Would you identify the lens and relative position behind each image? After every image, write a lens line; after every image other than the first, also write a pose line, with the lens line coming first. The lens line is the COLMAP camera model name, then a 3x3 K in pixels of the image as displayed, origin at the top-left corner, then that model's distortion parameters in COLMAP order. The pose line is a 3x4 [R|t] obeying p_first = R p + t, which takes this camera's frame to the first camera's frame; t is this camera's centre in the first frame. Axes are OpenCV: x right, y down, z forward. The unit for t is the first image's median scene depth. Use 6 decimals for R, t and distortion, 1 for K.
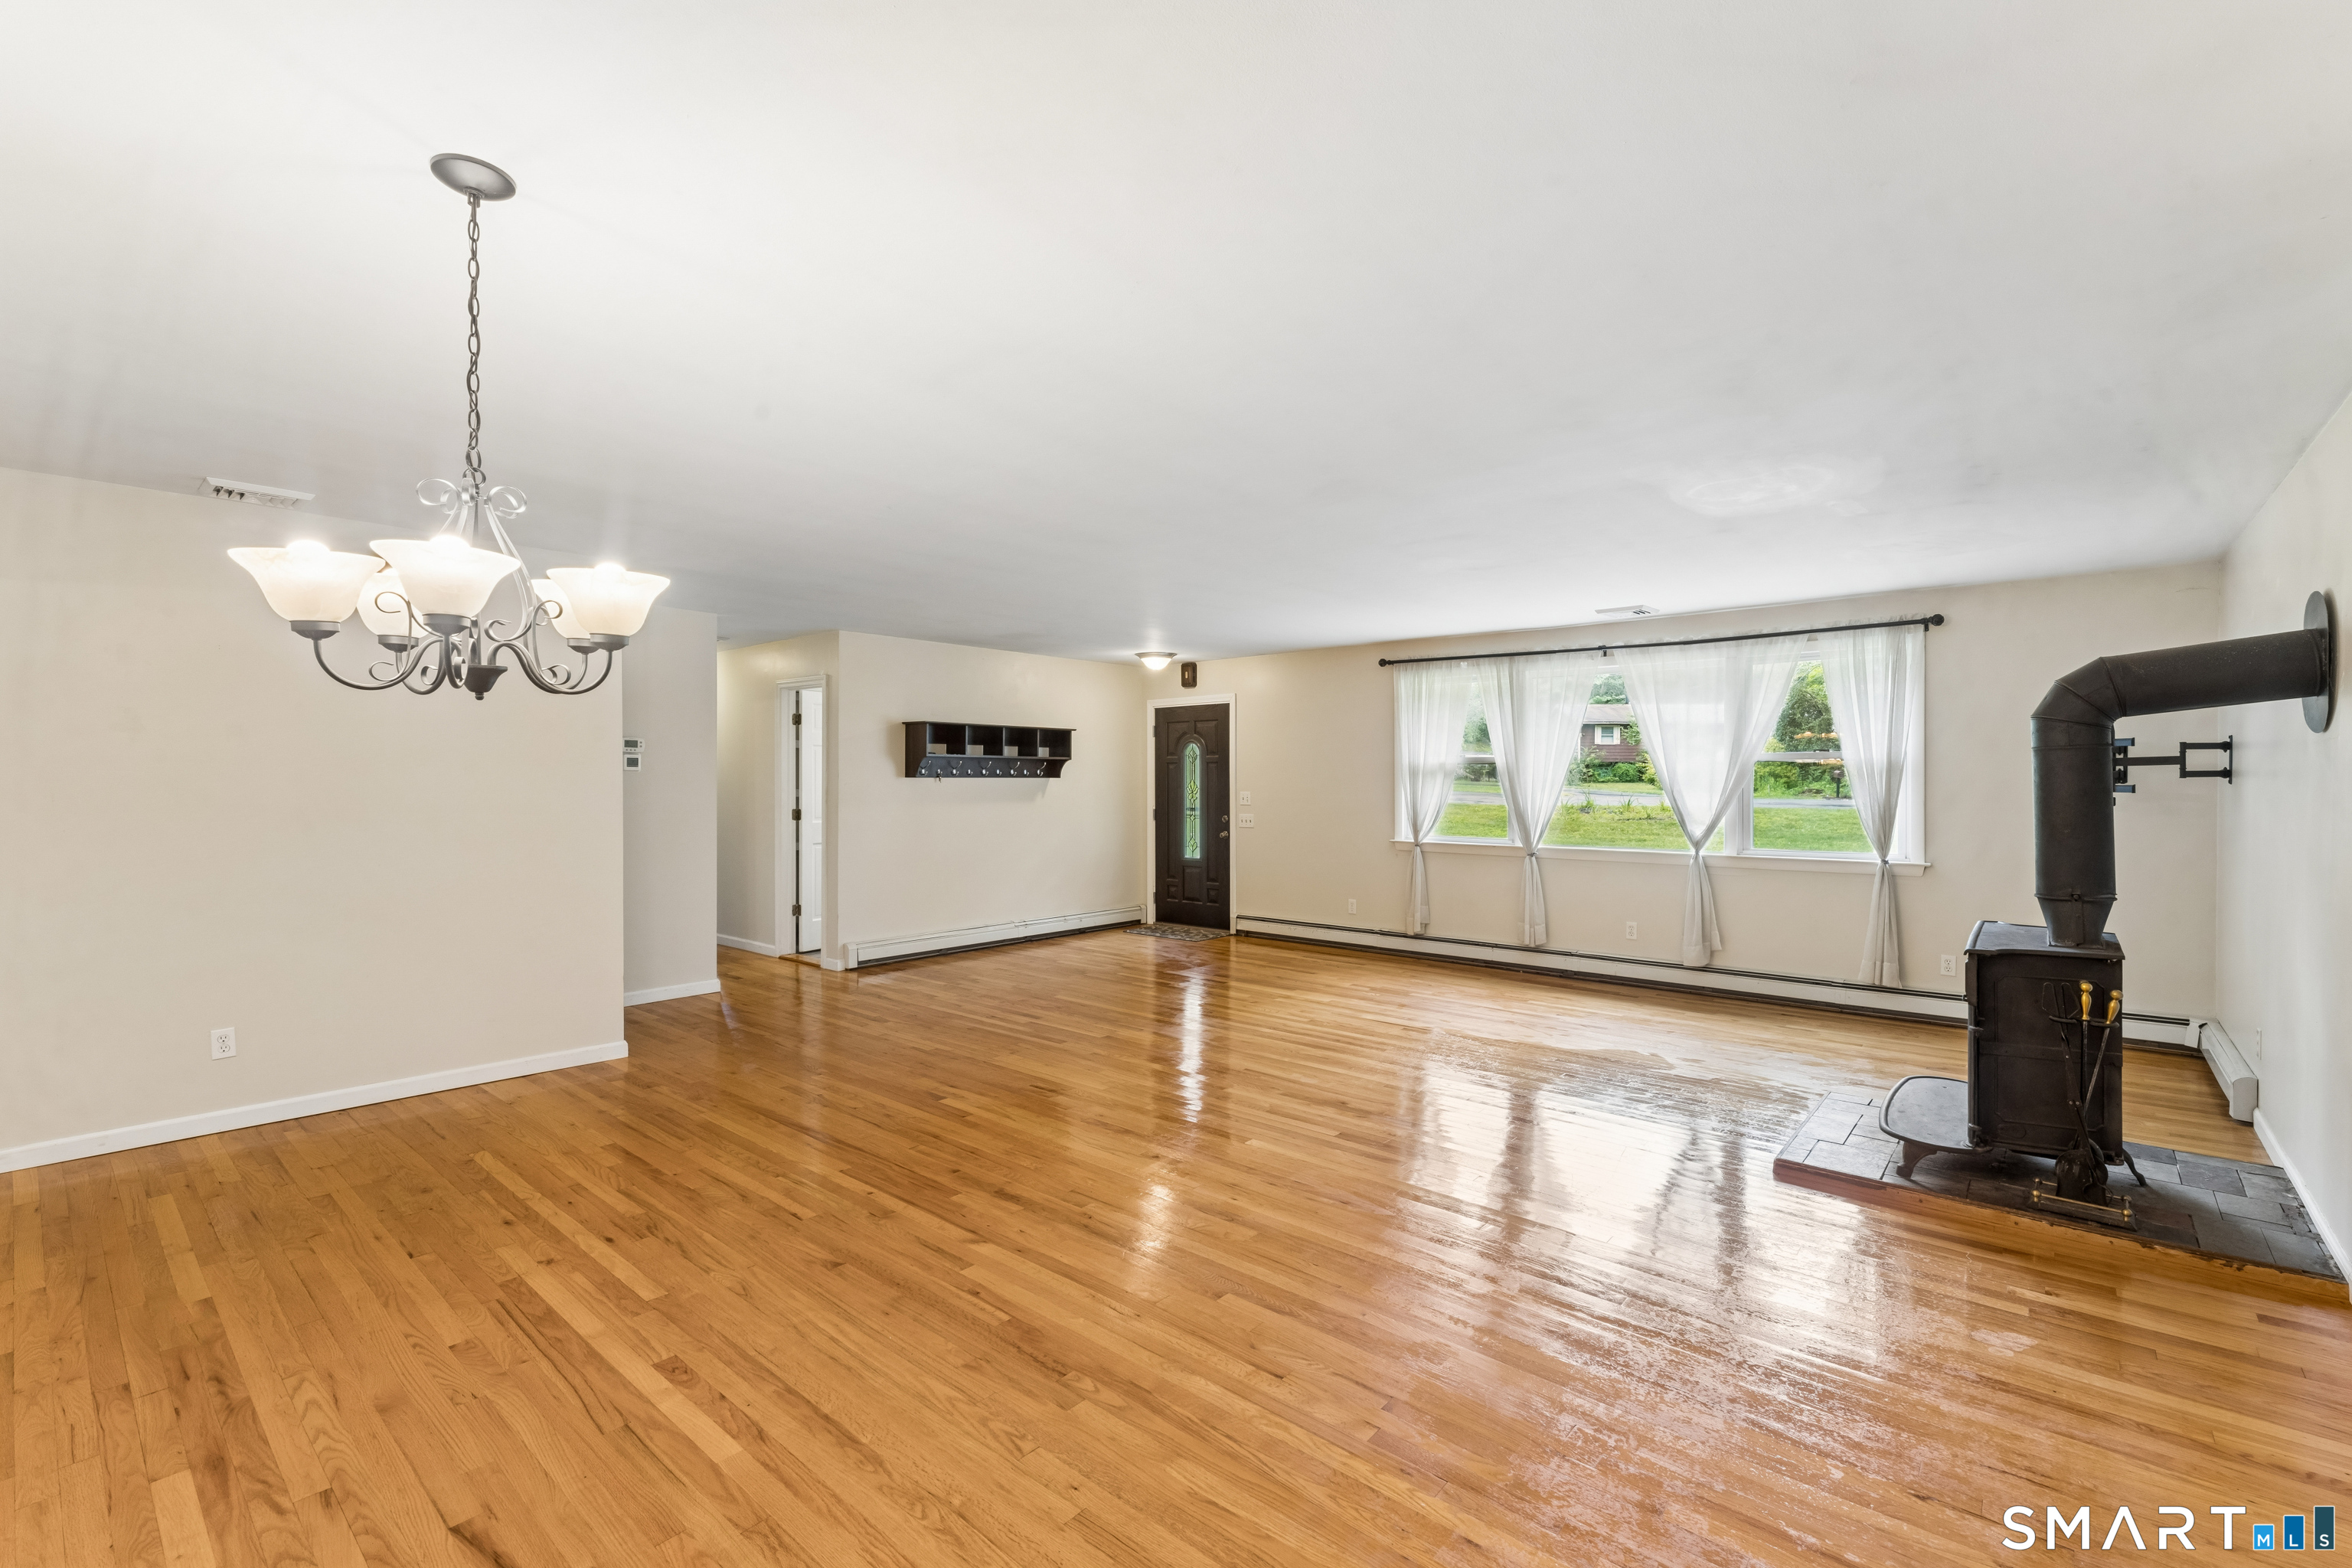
lens RADIAL K [[1007.8, 0, 1179.0], [0, 1007.8, 778.3], [0, 0, 1]] dist [0.003724, -0.000712]
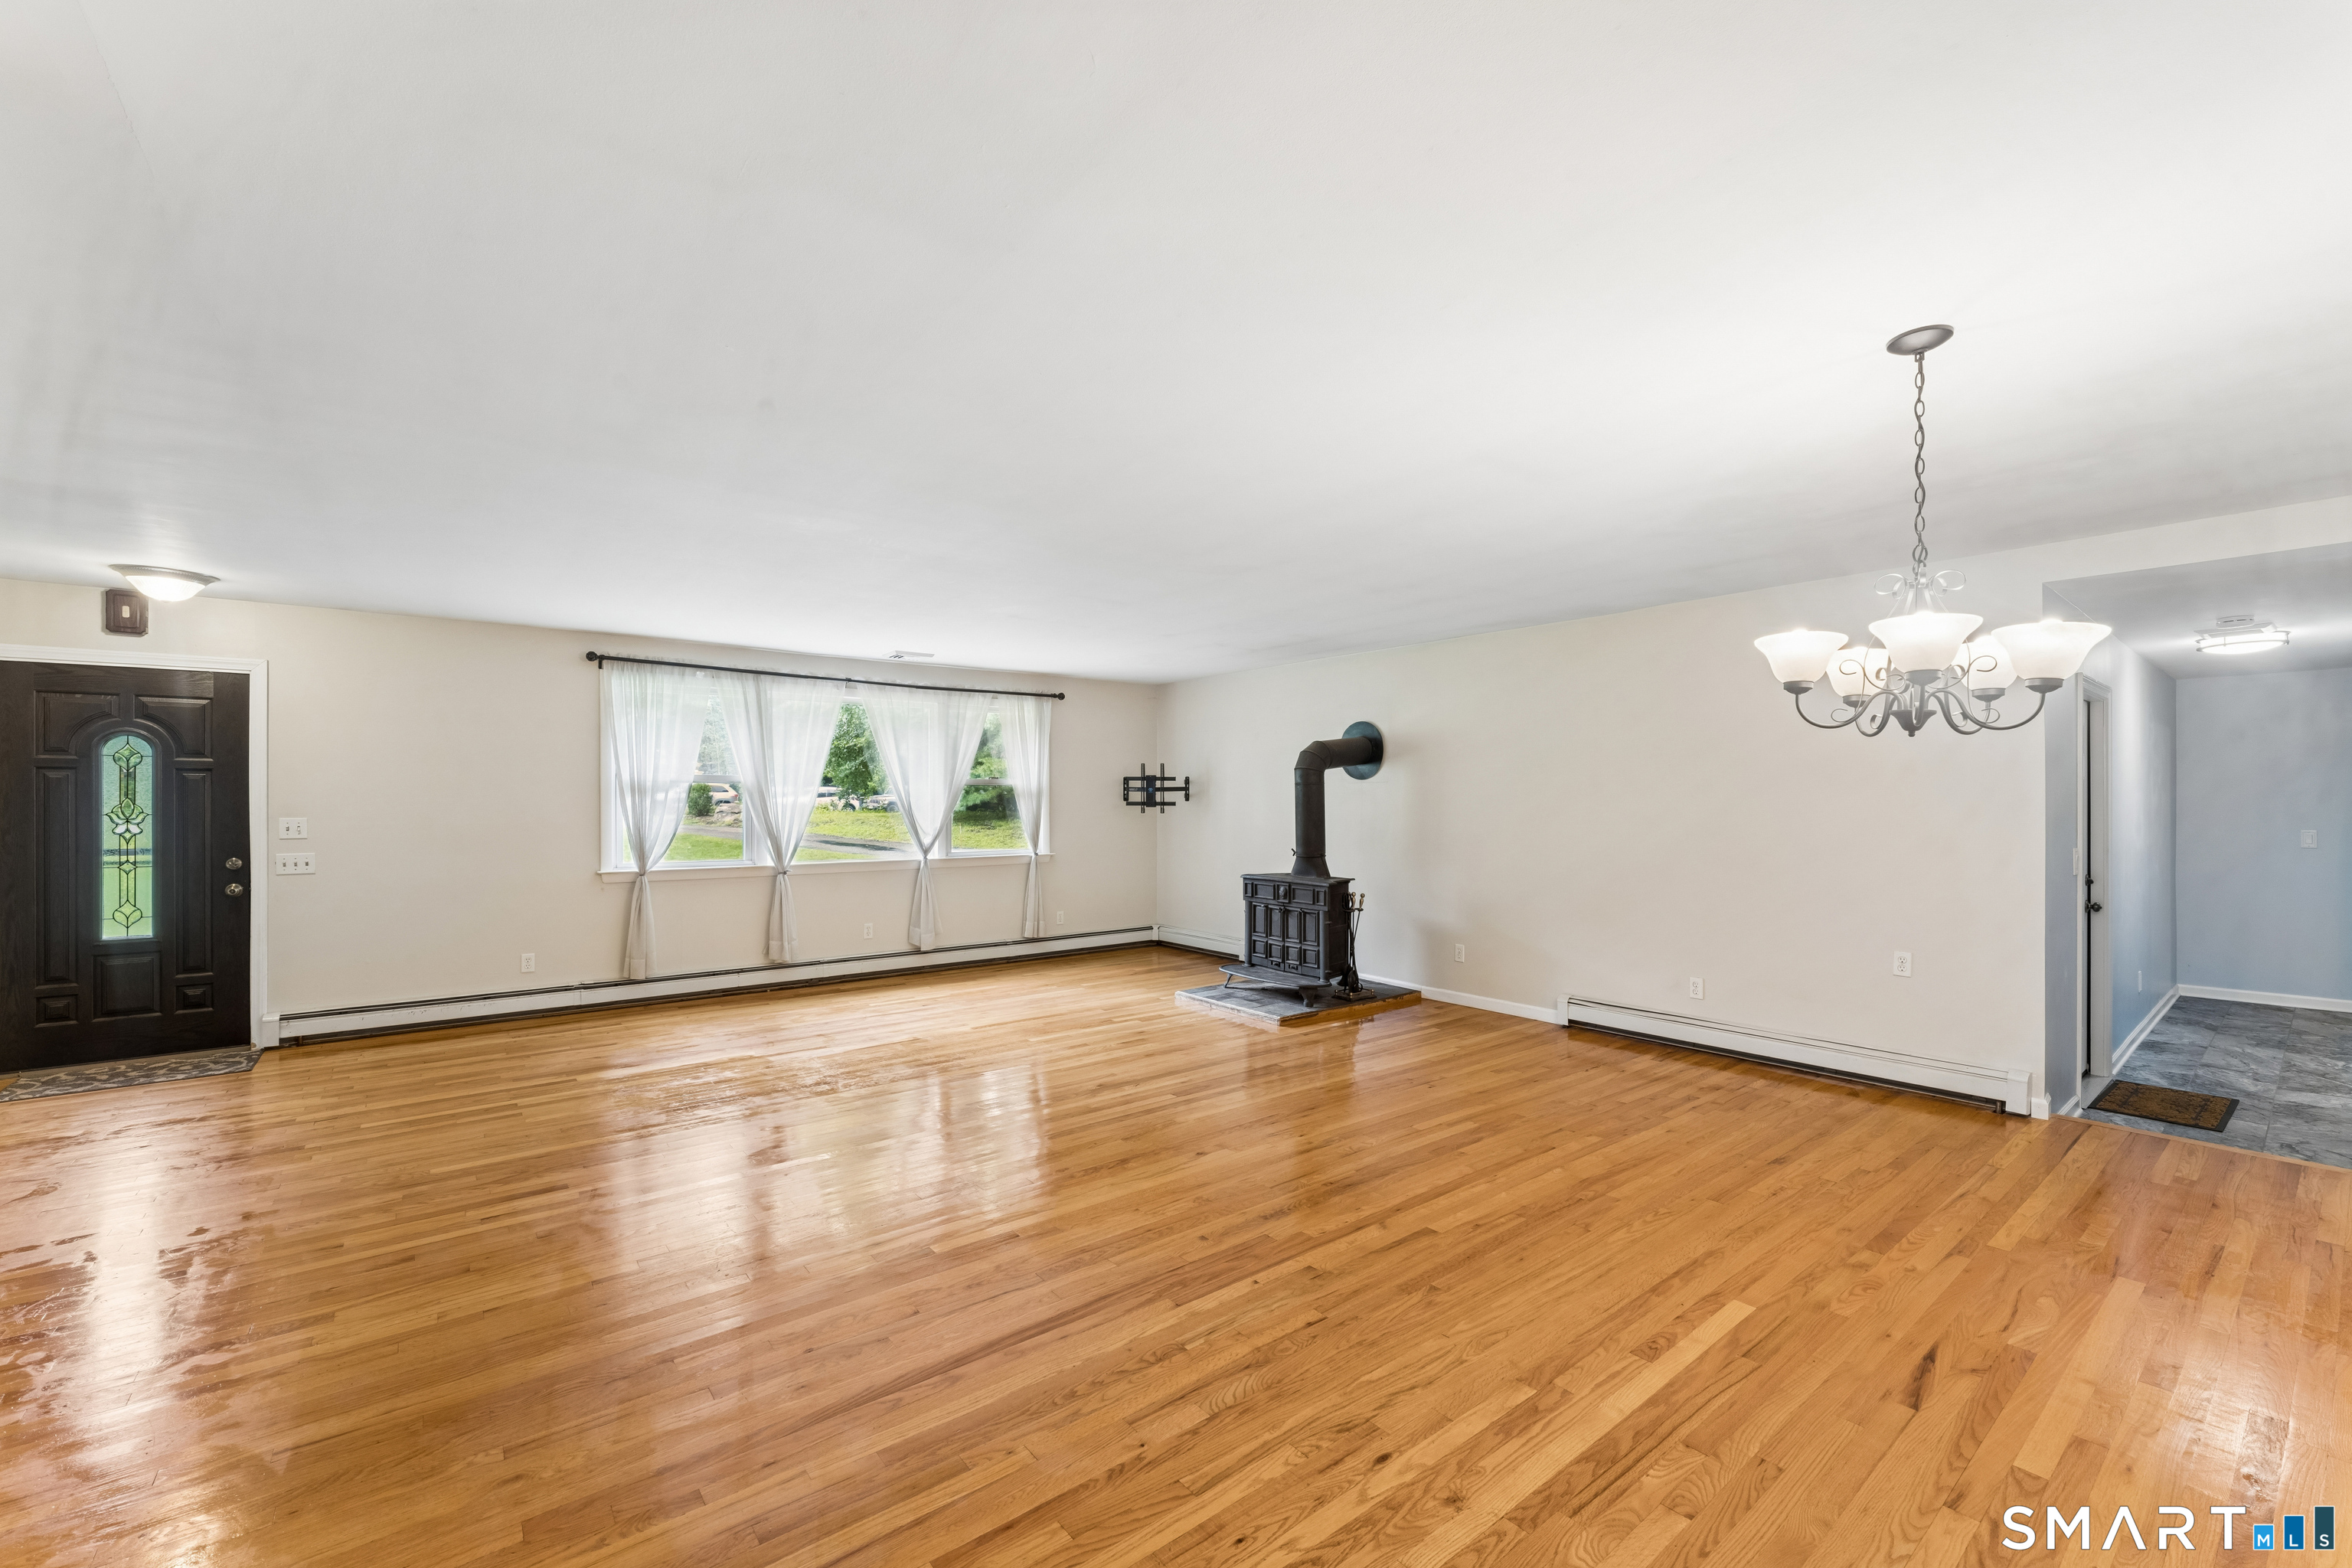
lens RADIAL K [[949.7, 0, 1181.6], [0, 949.7, 793.3], [0, 0, 1]] dist [-0.001203, -0.000617]
pose [[0.190161, 0.006194, 0.981733, -0.518079], [-0.001114, 0.999981, -0.006094, 0.001273], [-0.981752, 0.000065, 0.190164, 0.424537]]
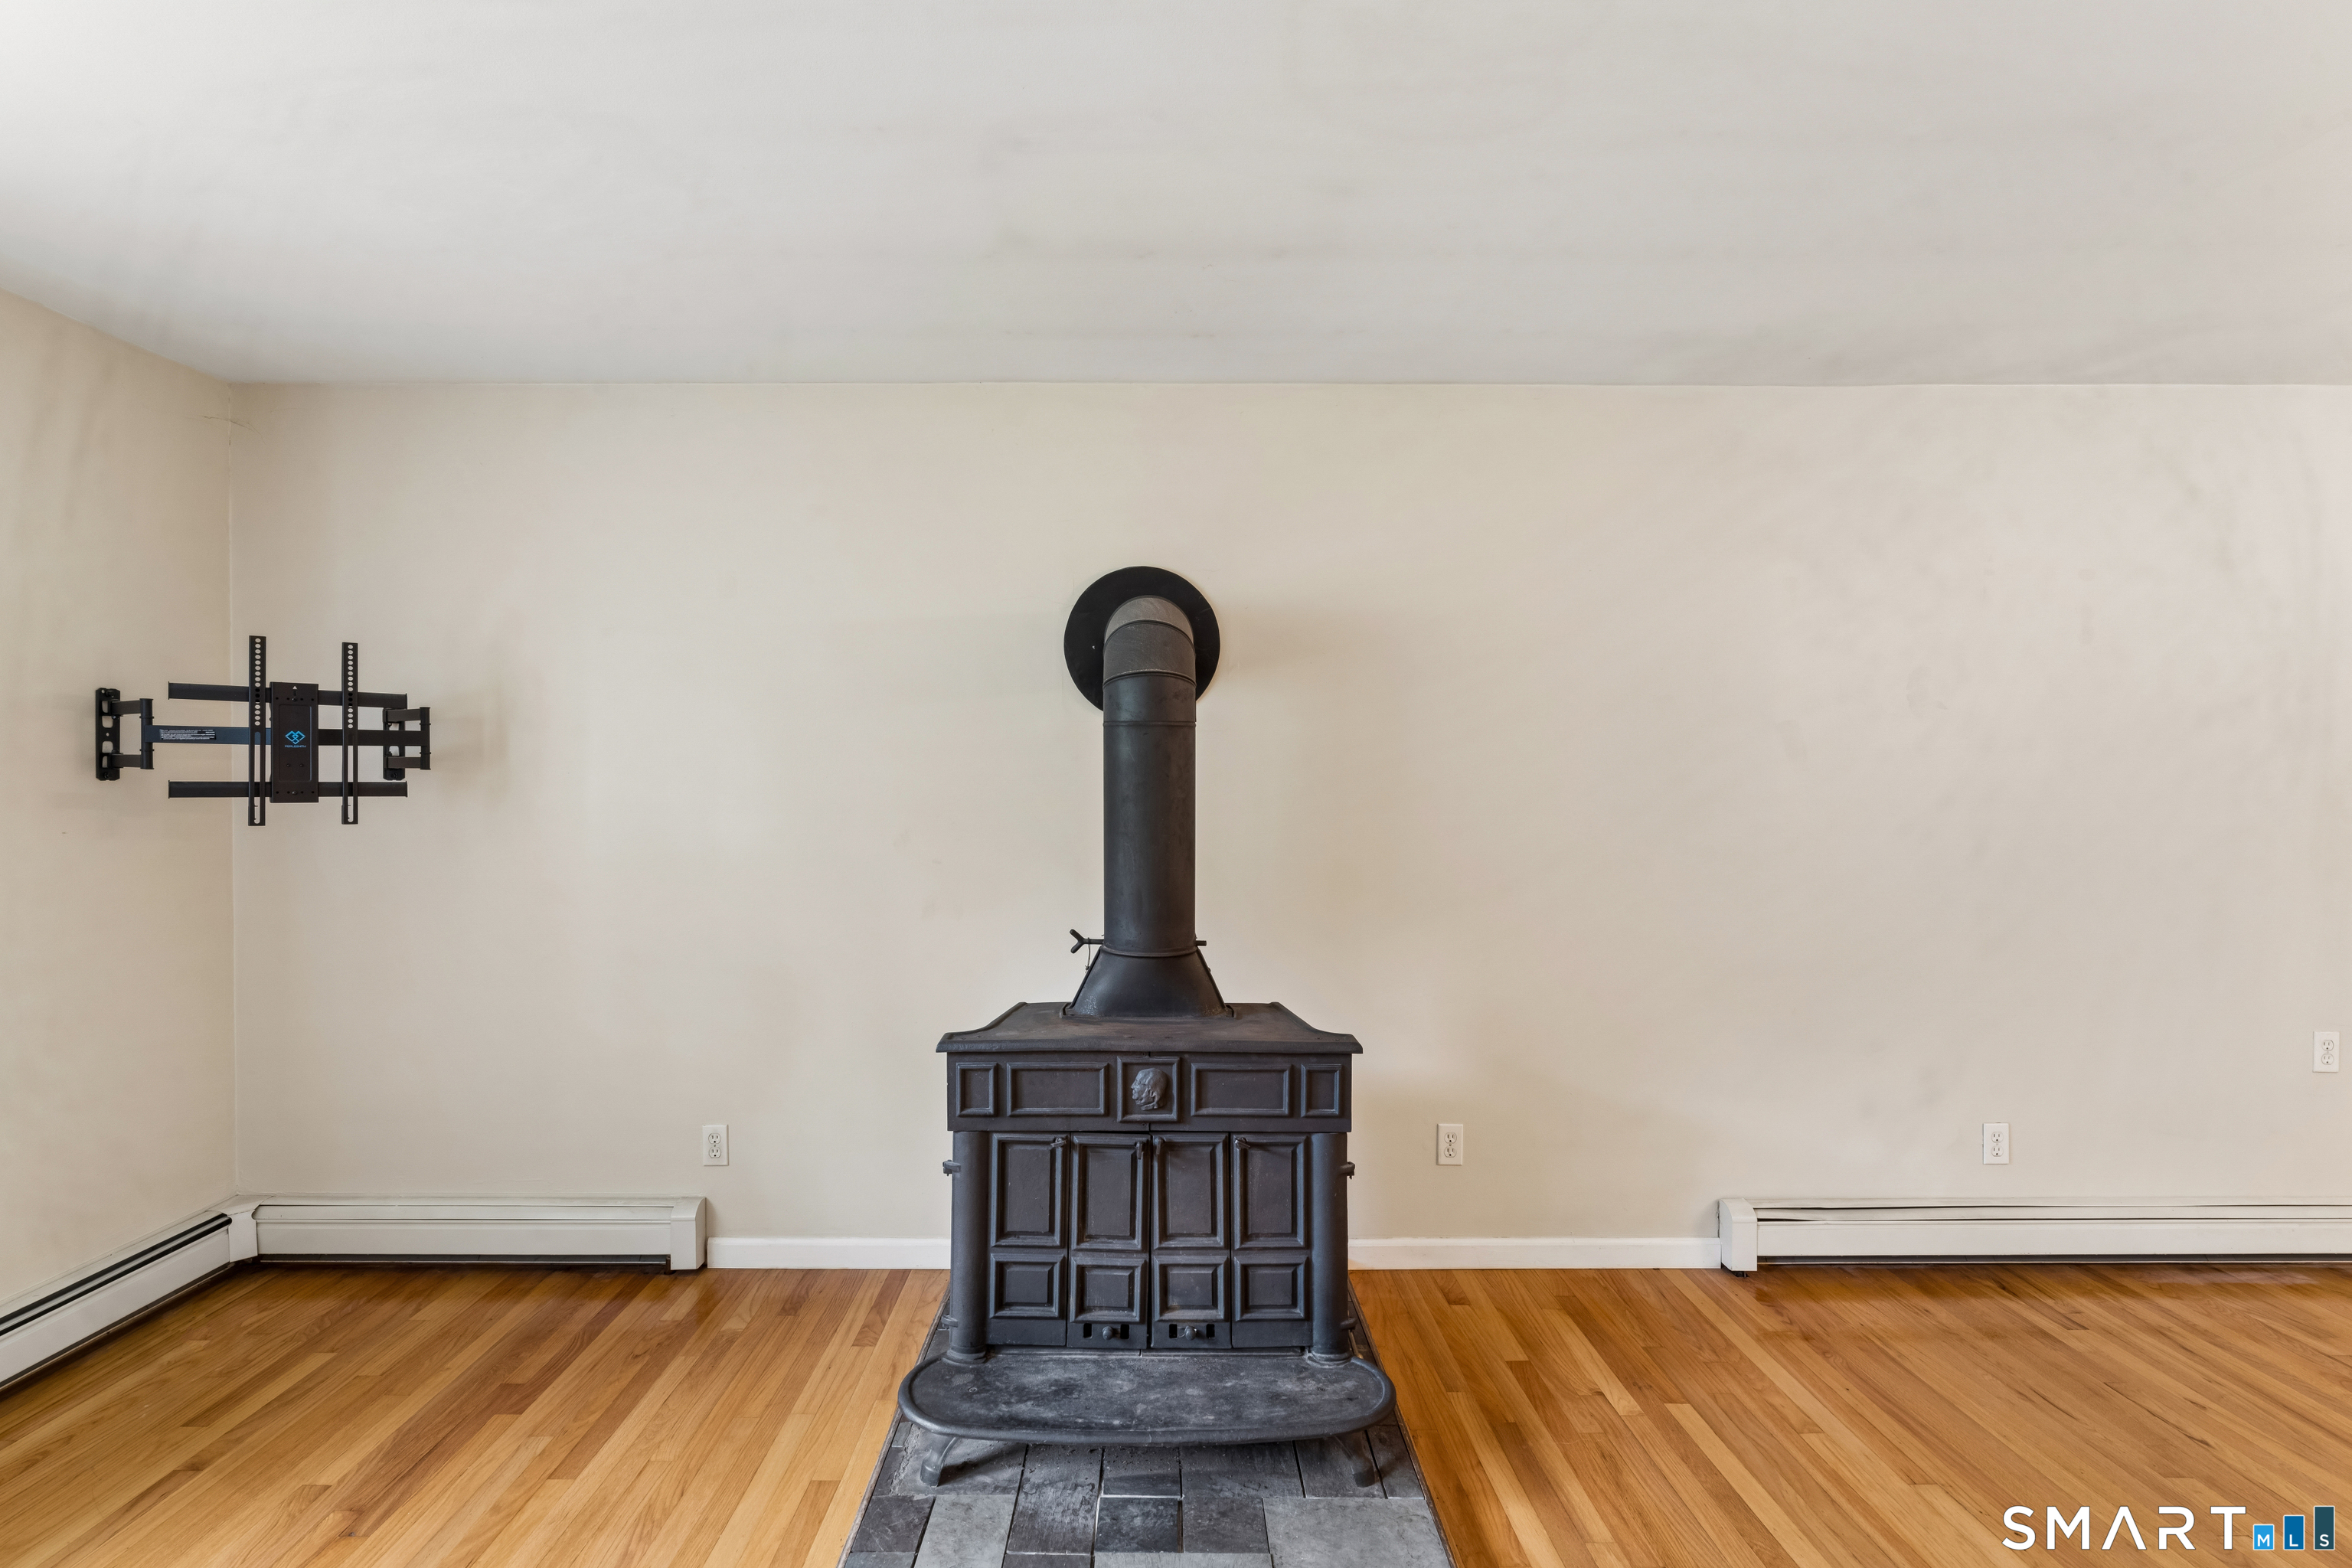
lens RADIAL K [[1091.7, 0, 1154.2], [0, 1091.7, 794.3], [0, 0, 1]] dist [0.004338, -0.000665]
pose [[-0.650537, -0.014681, 0.759333, 0.156742], [-0.000964, 0.999828, 0.018505, 0.001532], [-0.759474, 0.011306, -0.650439, 0.699621]]
